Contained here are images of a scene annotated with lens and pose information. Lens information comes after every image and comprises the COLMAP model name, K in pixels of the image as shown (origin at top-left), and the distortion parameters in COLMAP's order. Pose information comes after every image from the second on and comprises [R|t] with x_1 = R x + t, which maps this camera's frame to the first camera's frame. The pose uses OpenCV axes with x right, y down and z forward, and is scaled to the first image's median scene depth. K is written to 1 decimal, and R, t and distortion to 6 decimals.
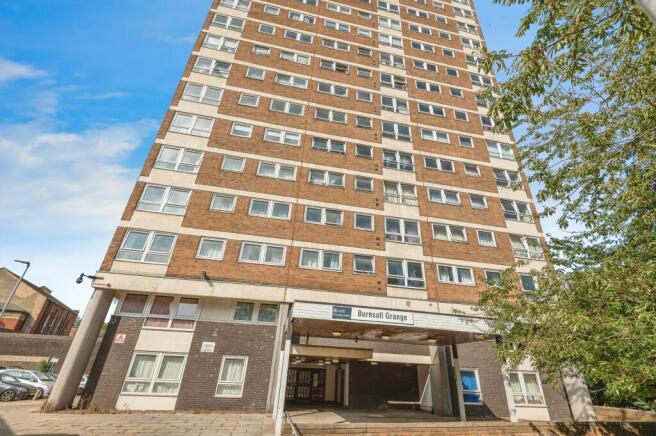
lens RADIAL K [[302.7, 0, 323.7], [0, 302.7, 217.7], [0, 0, 1]] dist [0.018334, -0.005788]
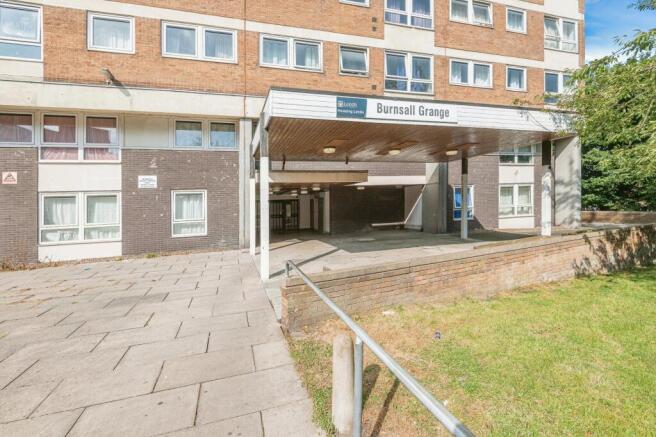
lens RADIAL K [[302.7, 0, 320.0], [0, 302.7, 205.3], [0, 0, 1]] dist [0.018334, -0.005788]
pose [[0.989819, -0.073098, 0.122129, -0.058130], [0.008828, 0.887927, 0.459899, 0.136154], [-0.142060, -0.454139, 0.879532, 0.257205]]
